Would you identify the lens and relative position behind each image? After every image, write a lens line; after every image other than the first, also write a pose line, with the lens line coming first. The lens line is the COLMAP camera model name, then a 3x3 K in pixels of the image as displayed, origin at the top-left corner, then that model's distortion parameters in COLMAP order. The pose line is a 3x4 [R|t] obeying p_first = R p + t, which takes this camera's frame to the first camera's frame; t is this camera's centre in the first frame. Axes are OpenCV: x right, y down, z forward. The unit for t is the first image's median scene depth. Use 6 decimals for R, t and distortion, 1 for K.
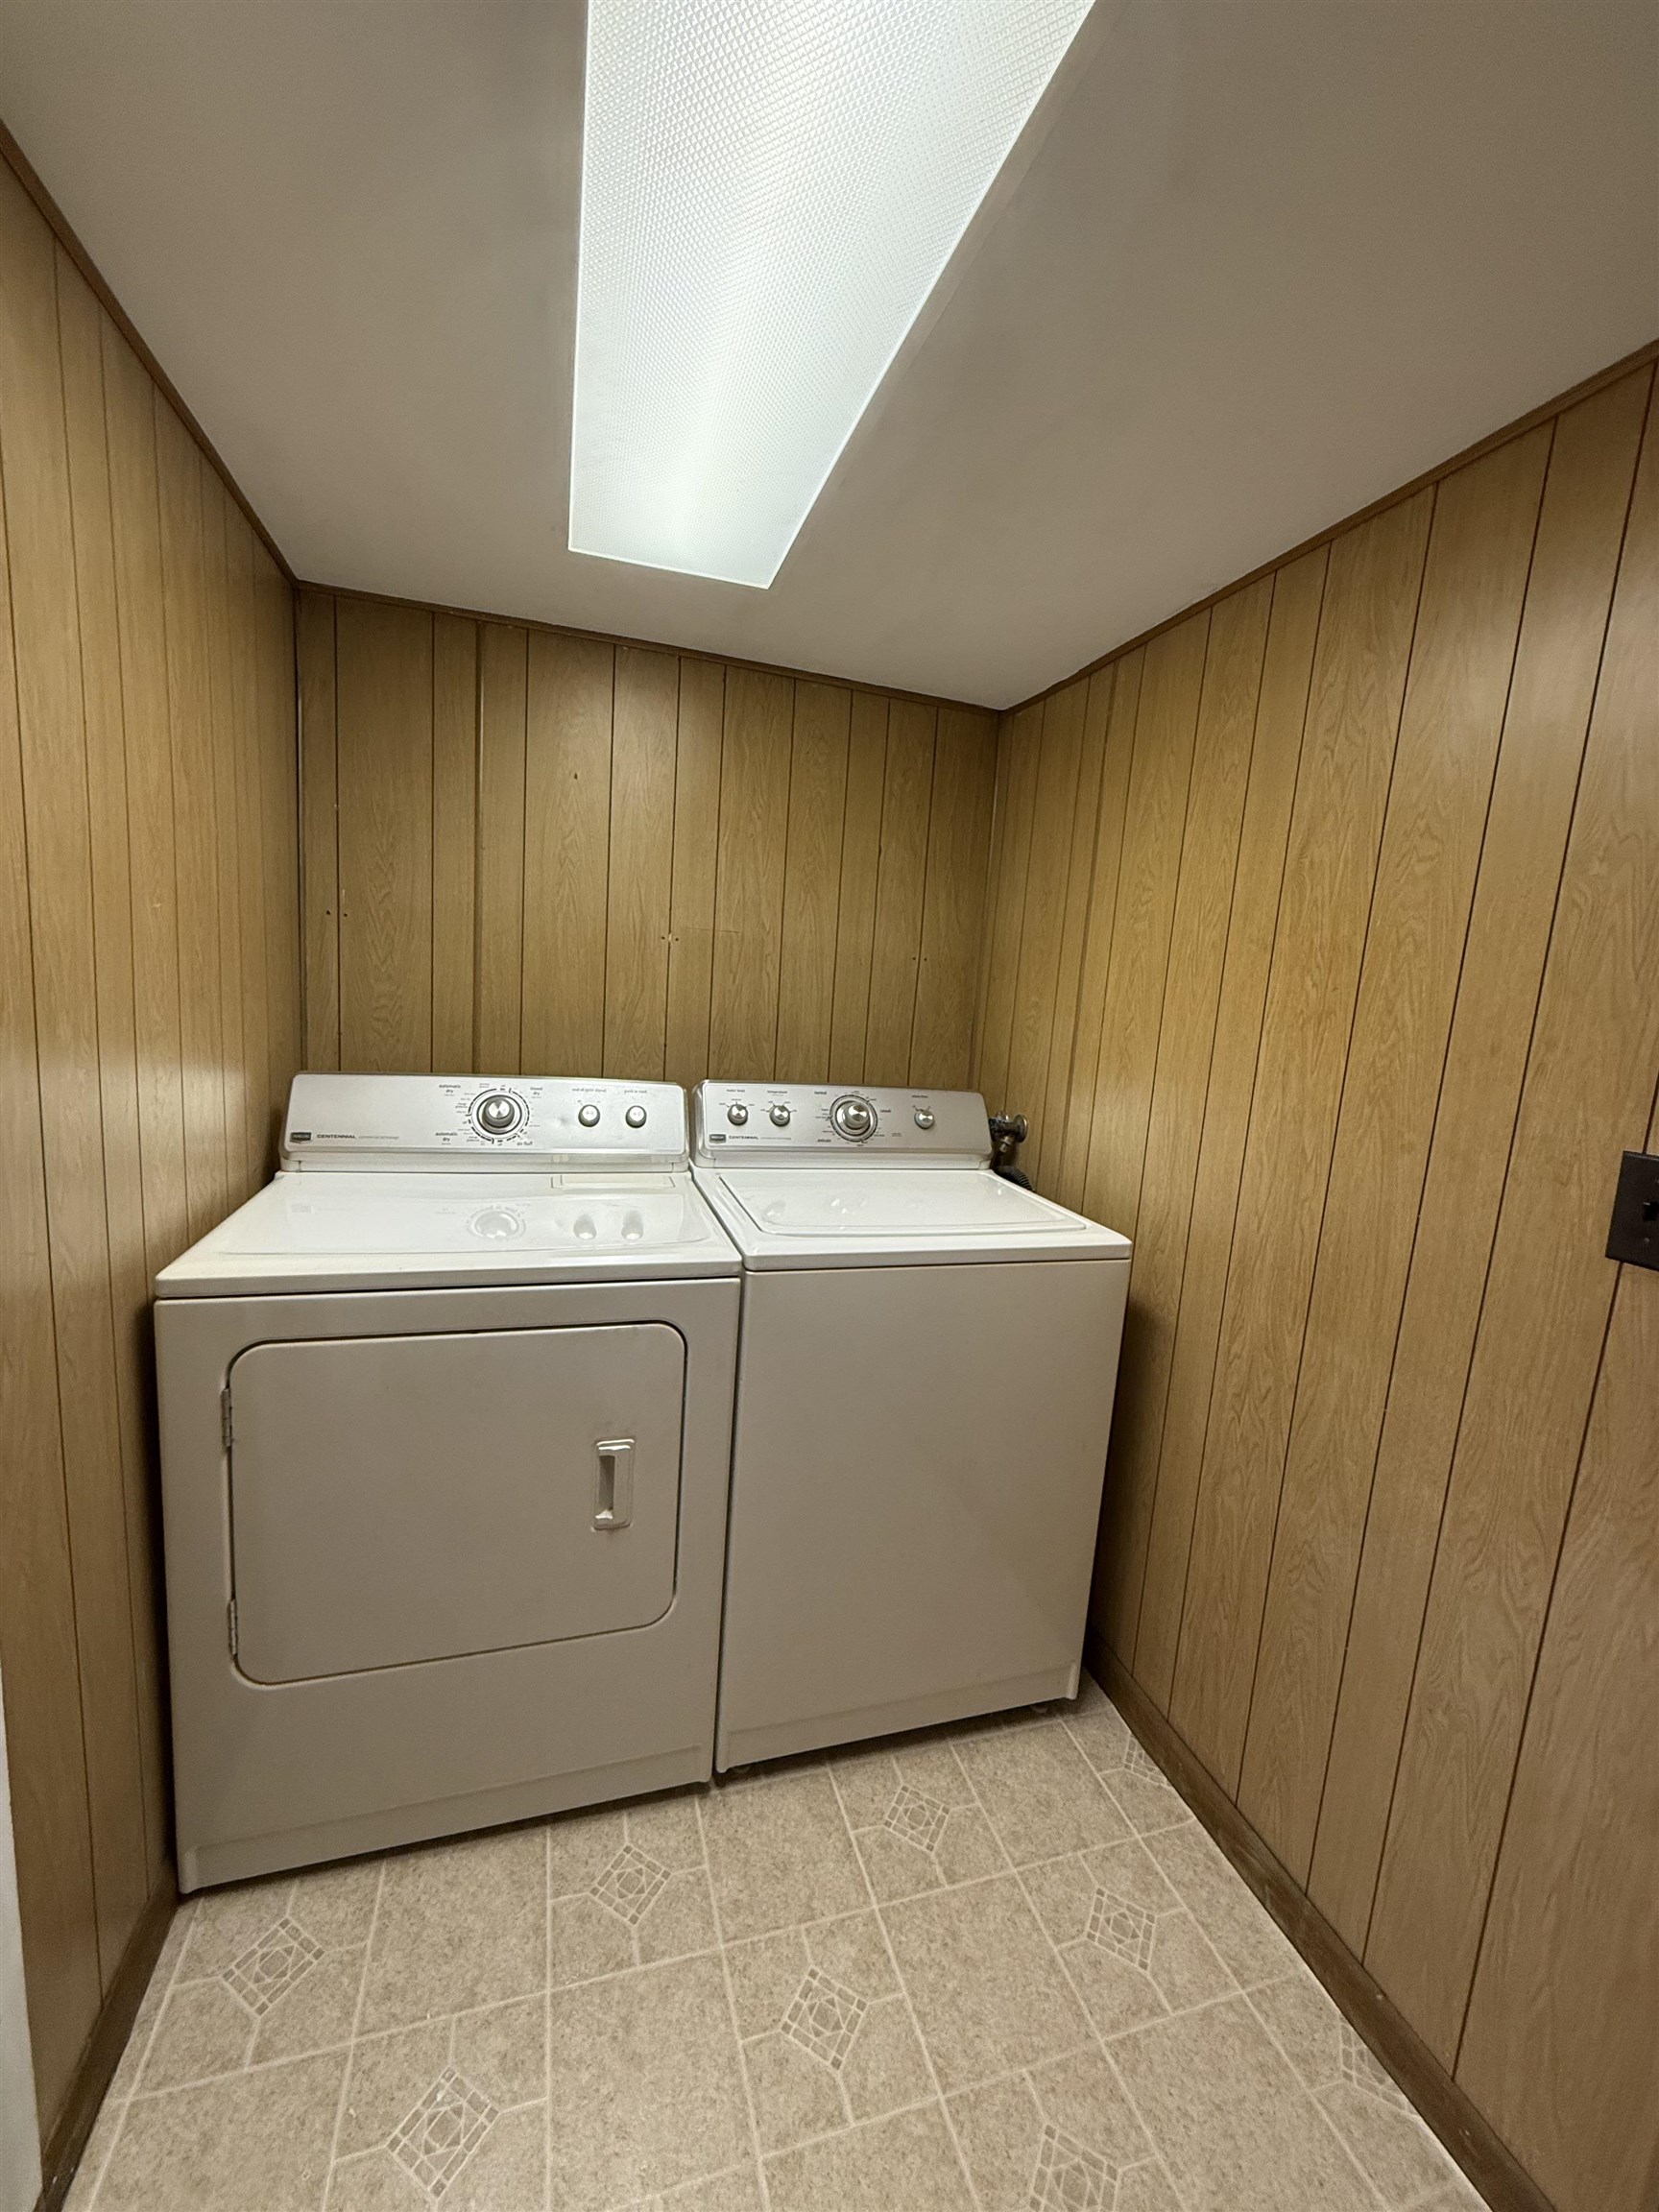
lens RADIAL K [[880.6, 0, 830.9], [0, 880.6, 1108.7], [0, 0, 1]] dist [-0.001710, 0.001002]
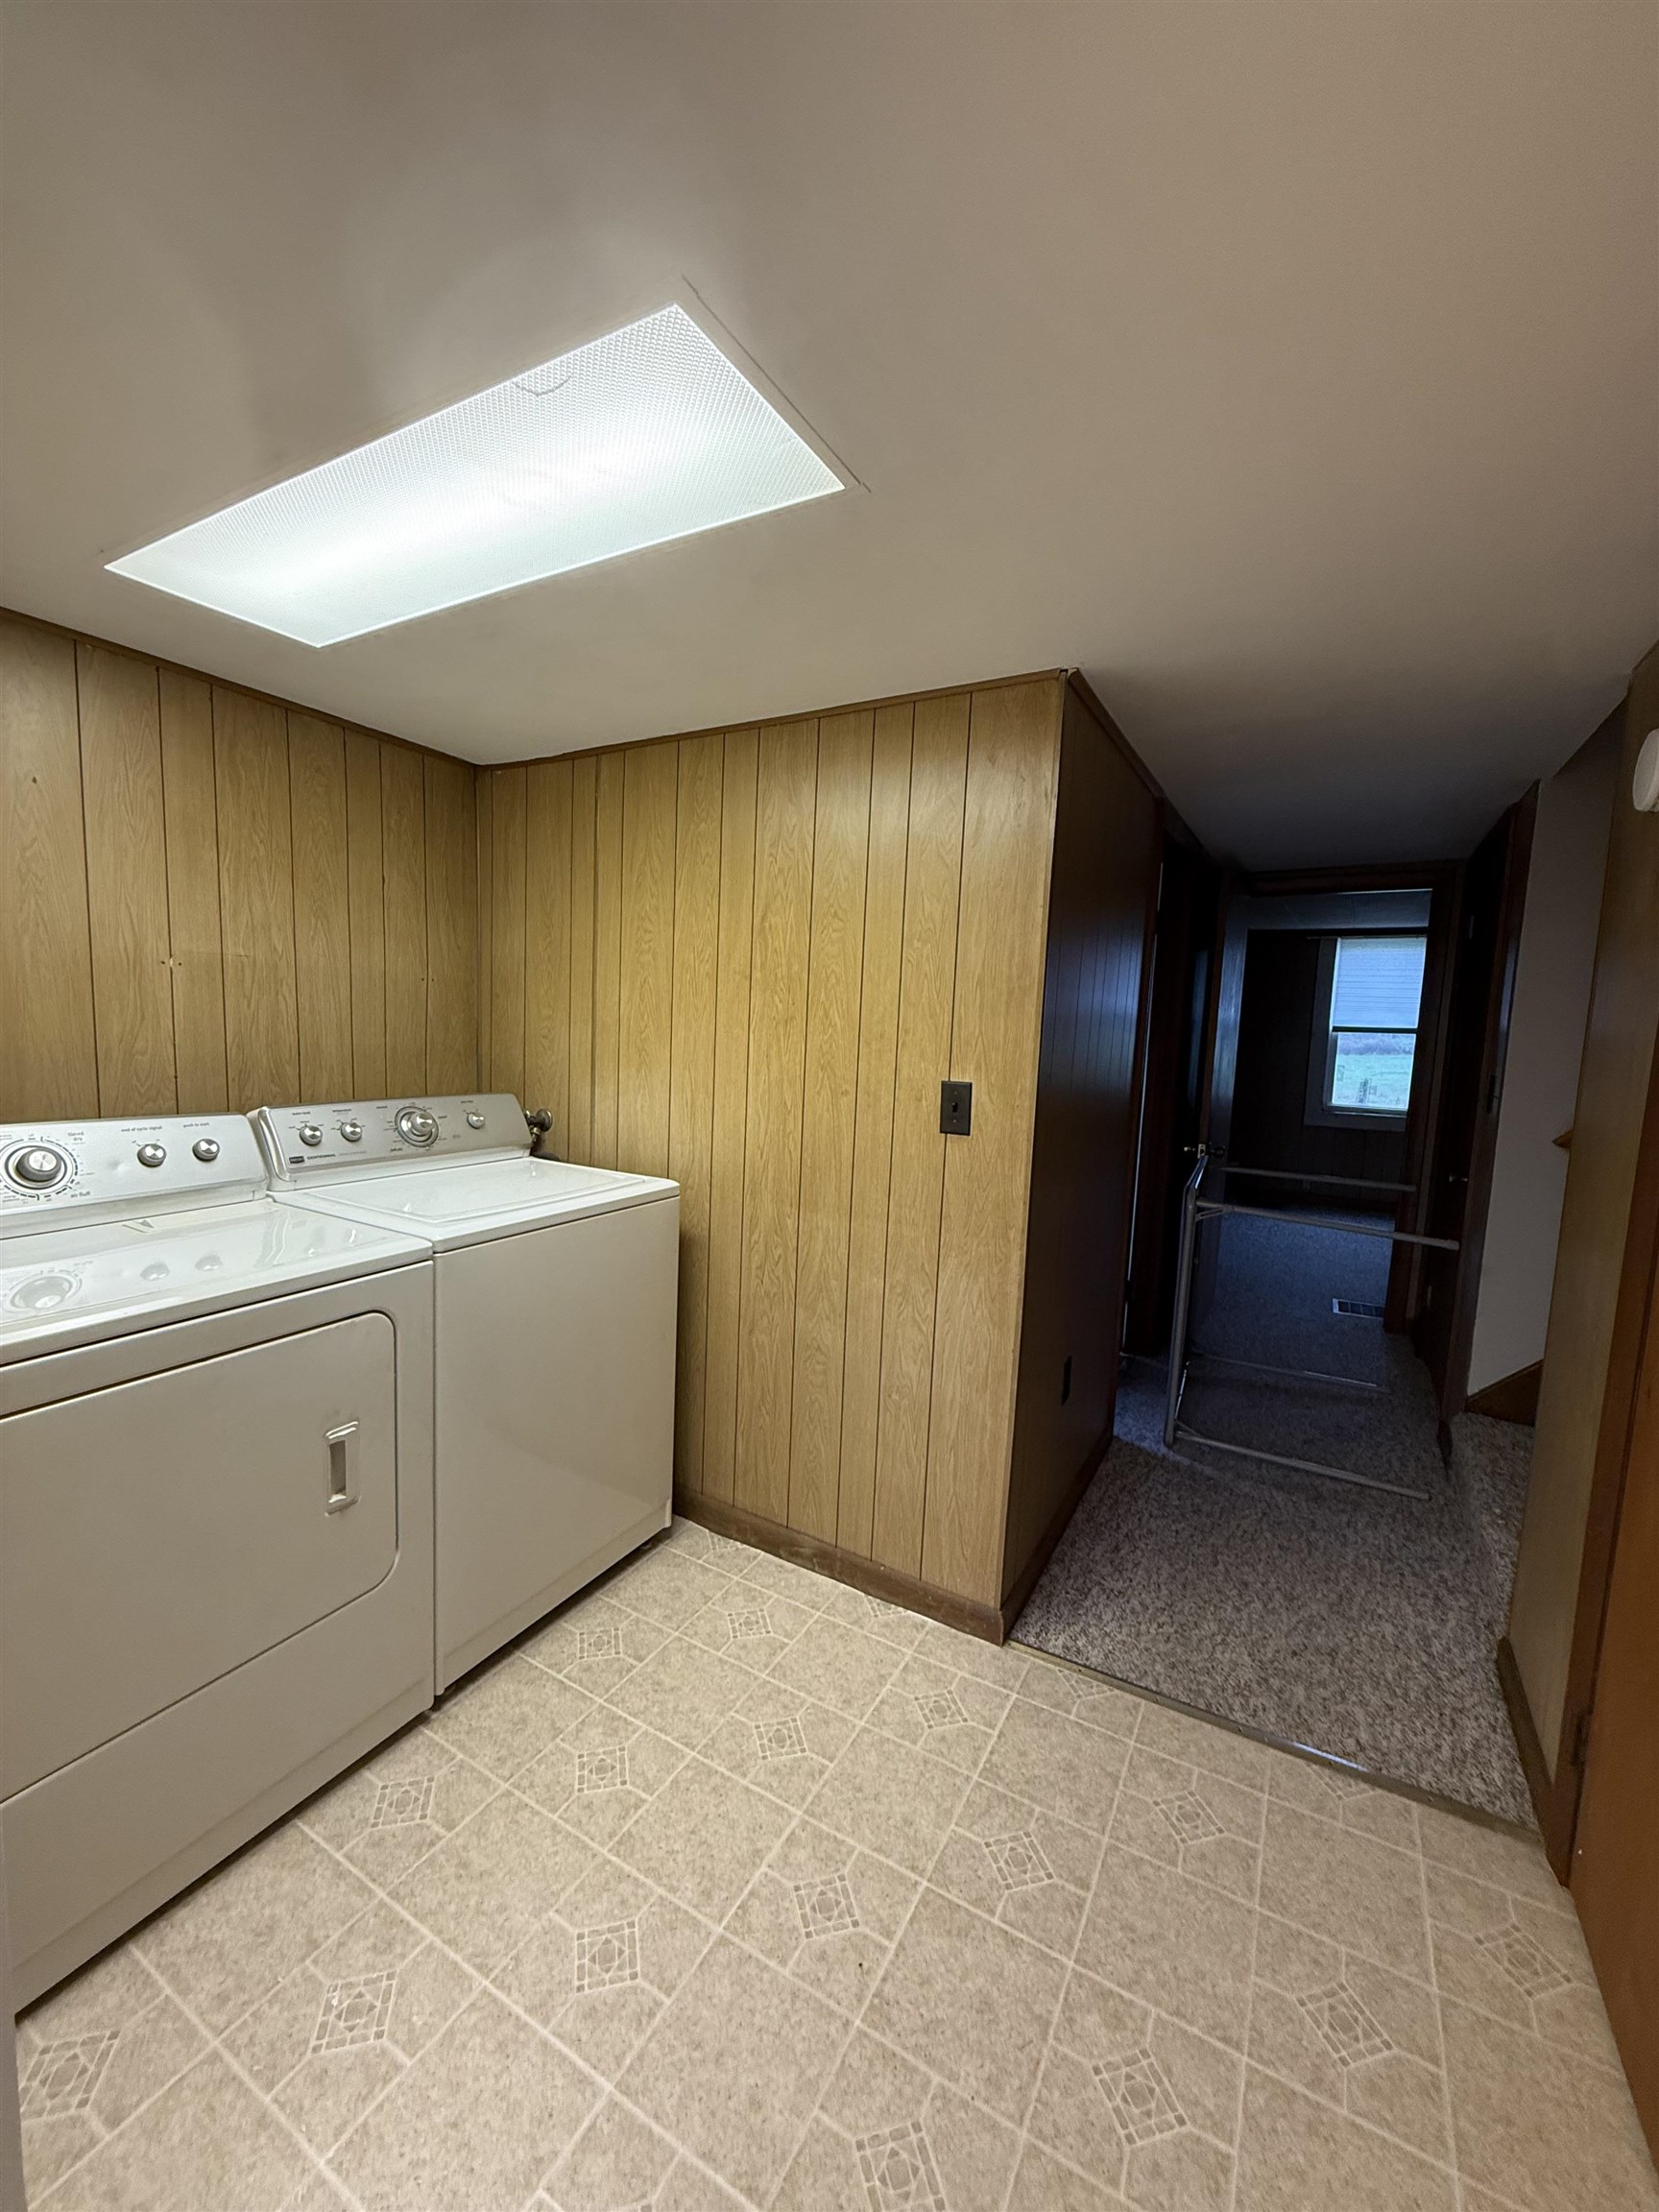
lens RADIAL K [[880.6, 0, 832.6], [0, 880.6, 1115.5], [0, 0, 1]] dist [-0.001710, 0.001002]
pose [[0.731679, -0.116059, 0.671696, -0.436597], [0.109335, 0.992622, 0.052411, -0.005003], [-0.672823, 0.035091, 0.738970, -0.227953]]
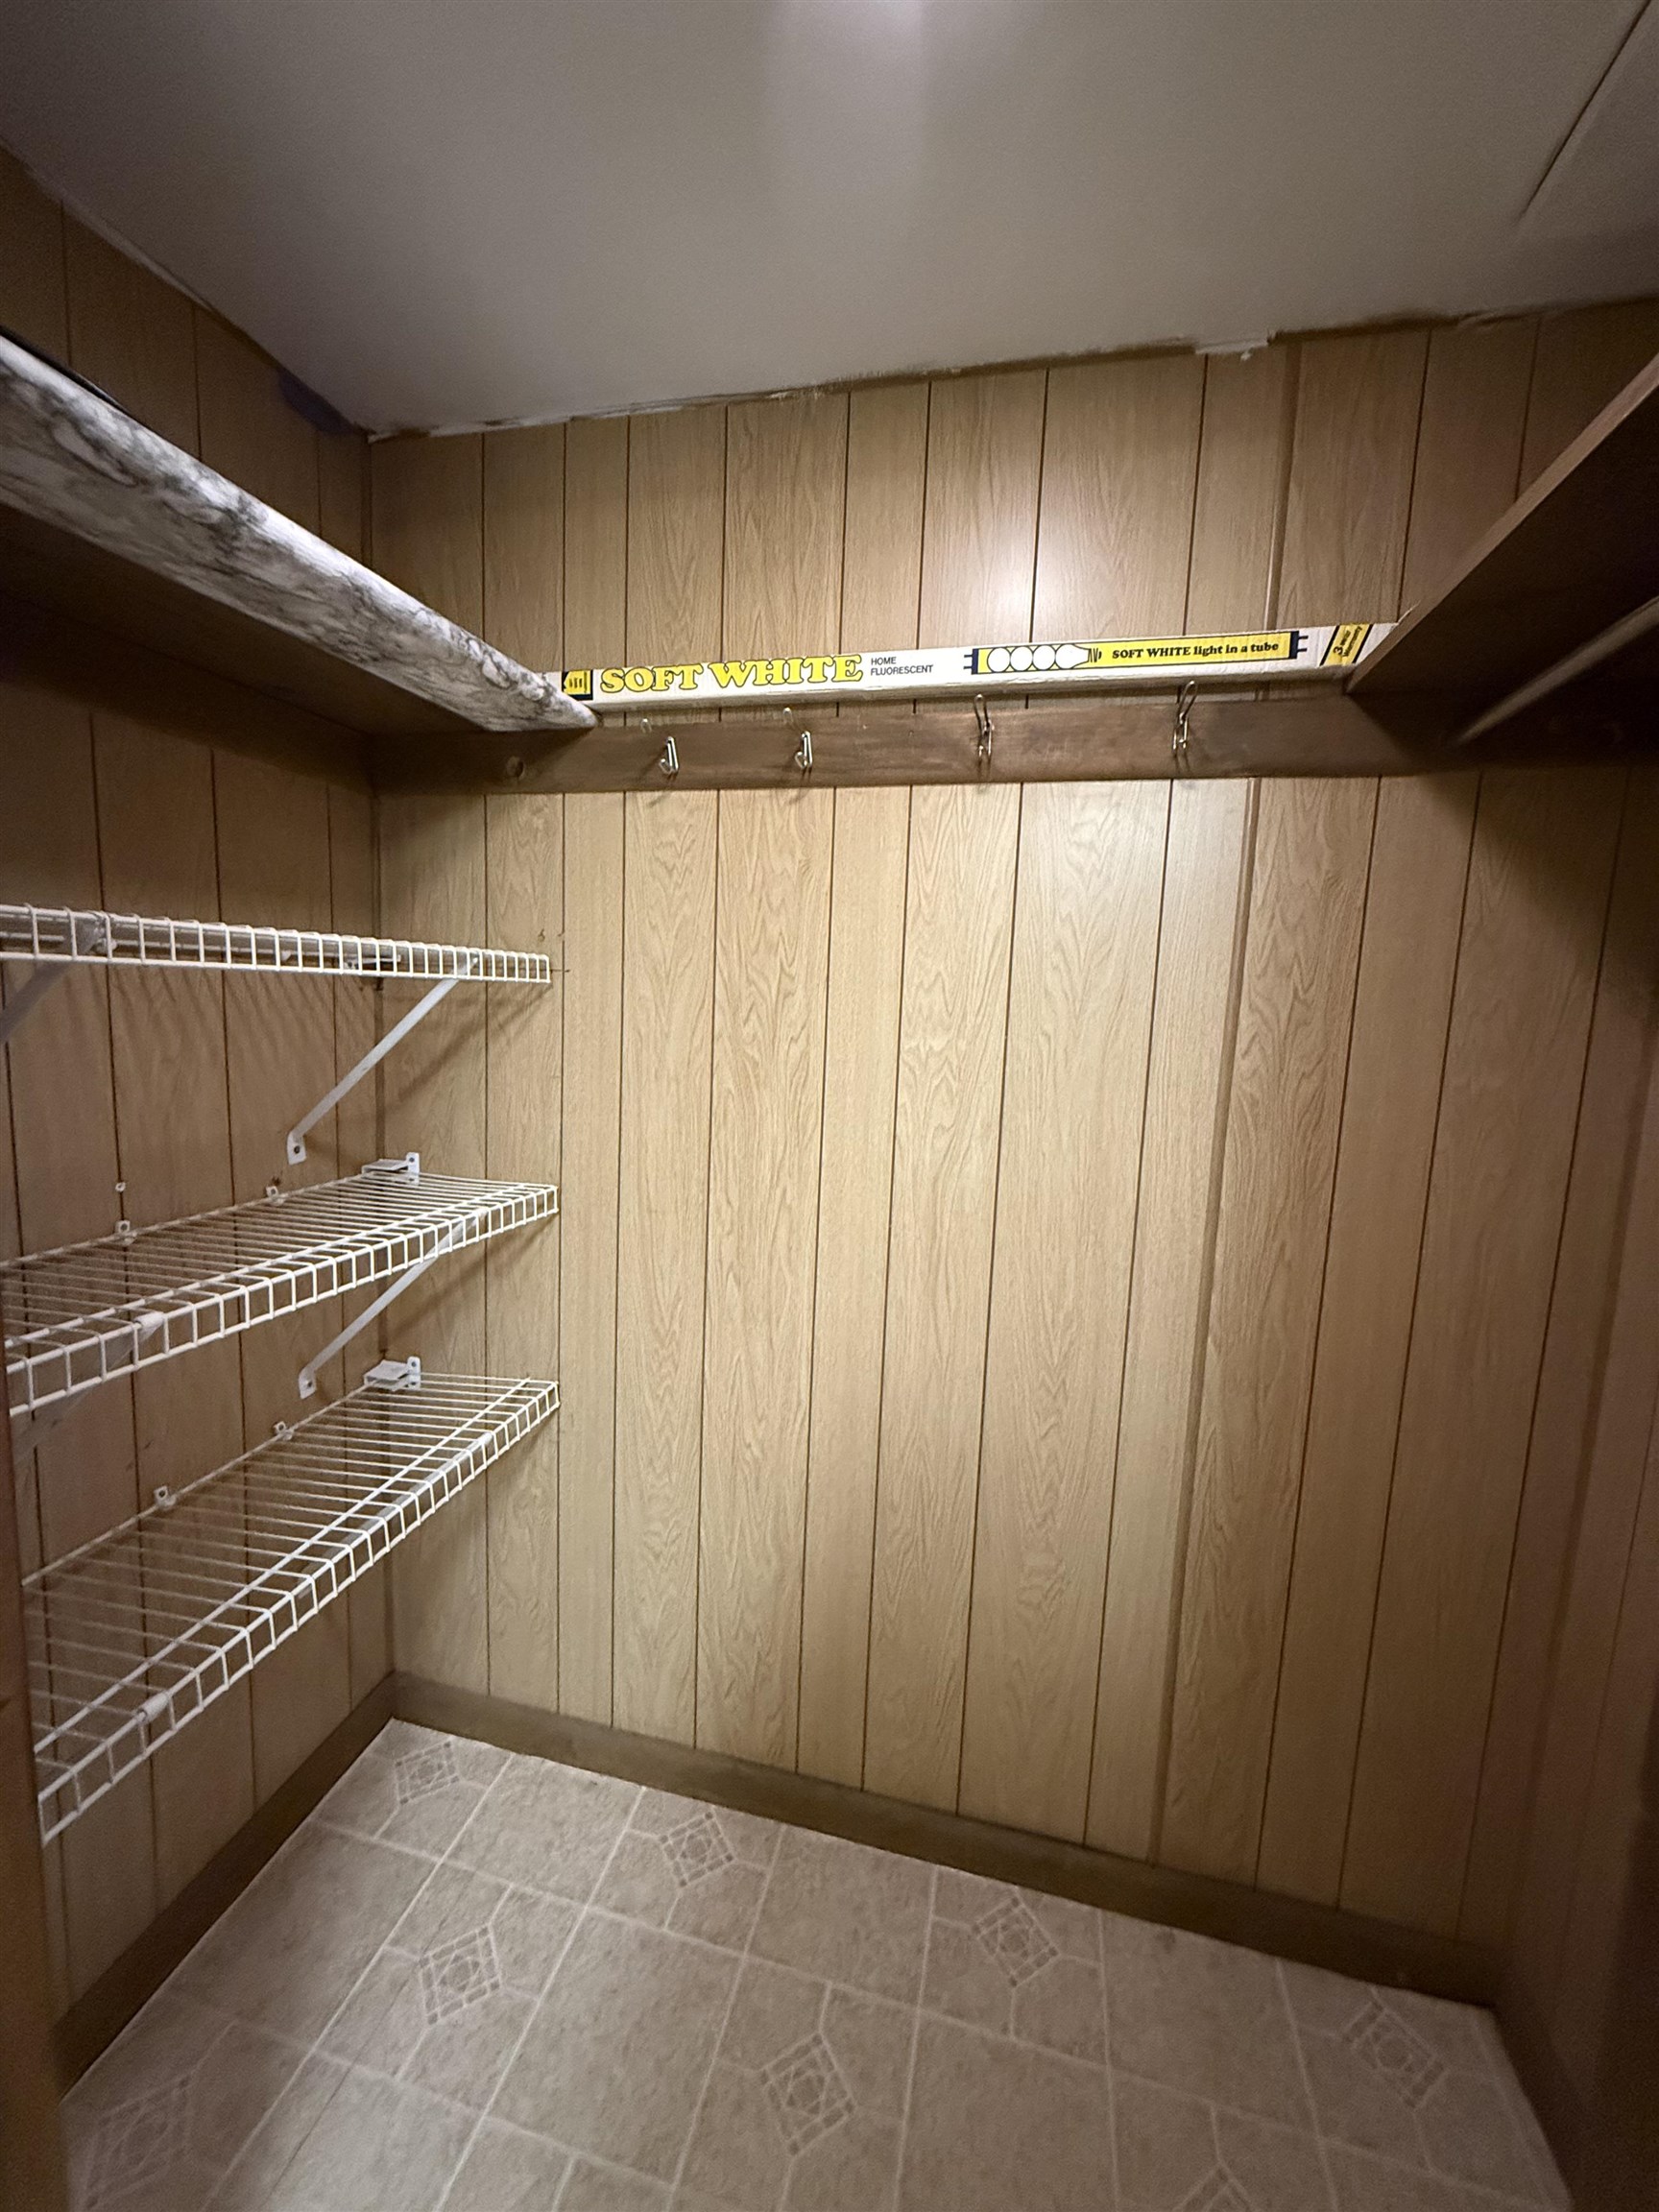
lens RADIAL K [[880.6, 0, 829.4], [0, 880.6, 1102.4], [0, 0, 1]] dist [-0.001710, 0.001002]
pose [[-0.858327, -0.139518, 0.493771, -0.352290], [-0.004658, 0.964402, 0.264399, -0.070813], [-0.513082, 0.224641, -0.828422, 0.997916]]
